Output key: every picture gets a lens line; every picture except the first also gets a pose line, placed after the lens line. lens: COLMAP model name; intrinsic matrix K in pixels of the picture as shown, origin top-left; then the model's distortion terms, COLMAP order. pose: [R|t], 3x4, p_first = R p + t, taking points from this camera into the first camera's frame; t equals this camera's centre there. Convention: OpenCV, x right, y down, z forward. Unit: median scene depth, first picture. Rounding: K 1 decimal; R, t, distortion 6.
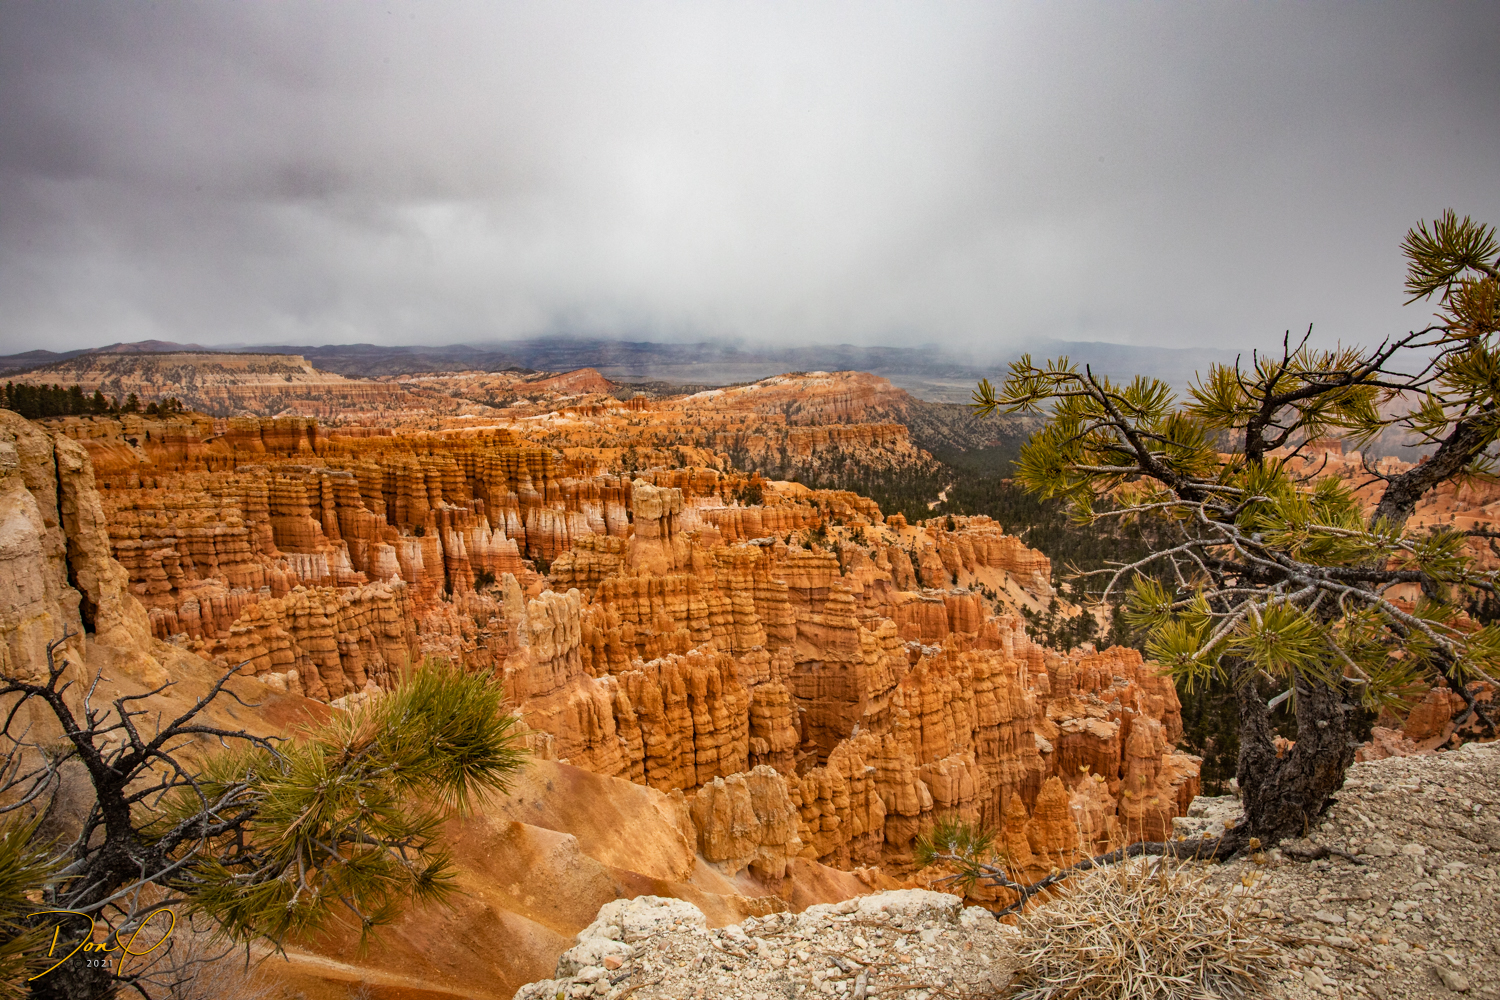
lens RADIAL K [[911.6, 0, 784.8], [0, 911.6, 507.6], [0, 0, 1]] dist [-0.050773, 0.039636]
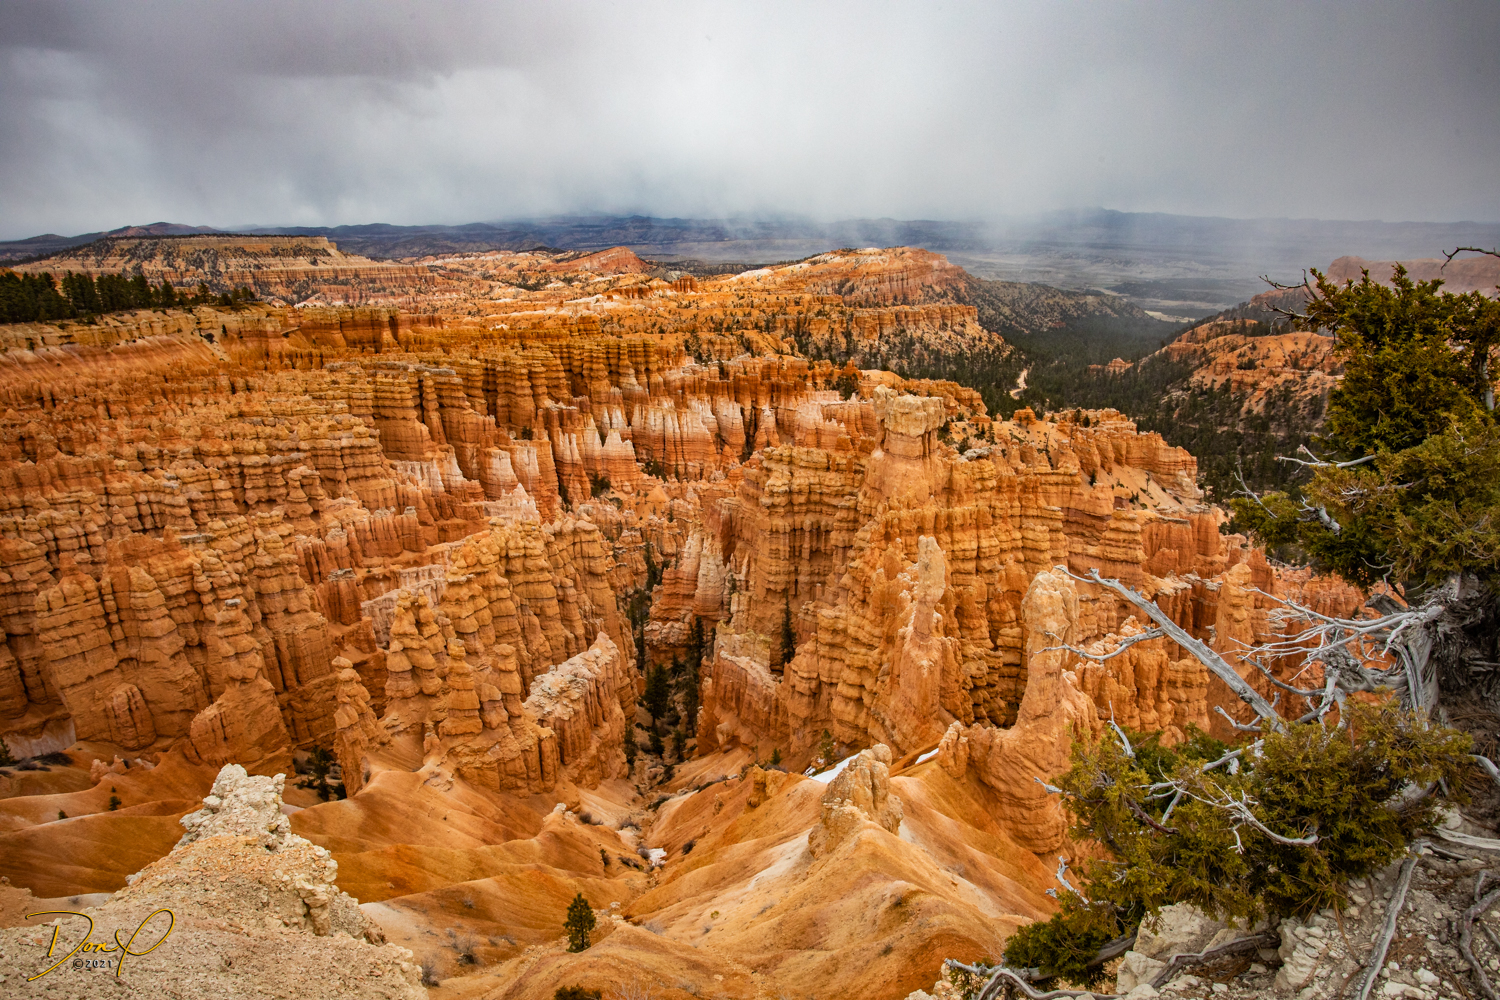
lens RADIAL K [[911.6, 0, 750.3], [0, 911.6, 503.1], [0, 0, 1]] dist [-0.050773, 0.039636]
pose [[0.999550, -0.002541, -0.029874, -0.135564], [0.006280, 0.992040, 0.125769, -0.015795], [0.029316, -0.125900, 0.991610, 0.081996]]
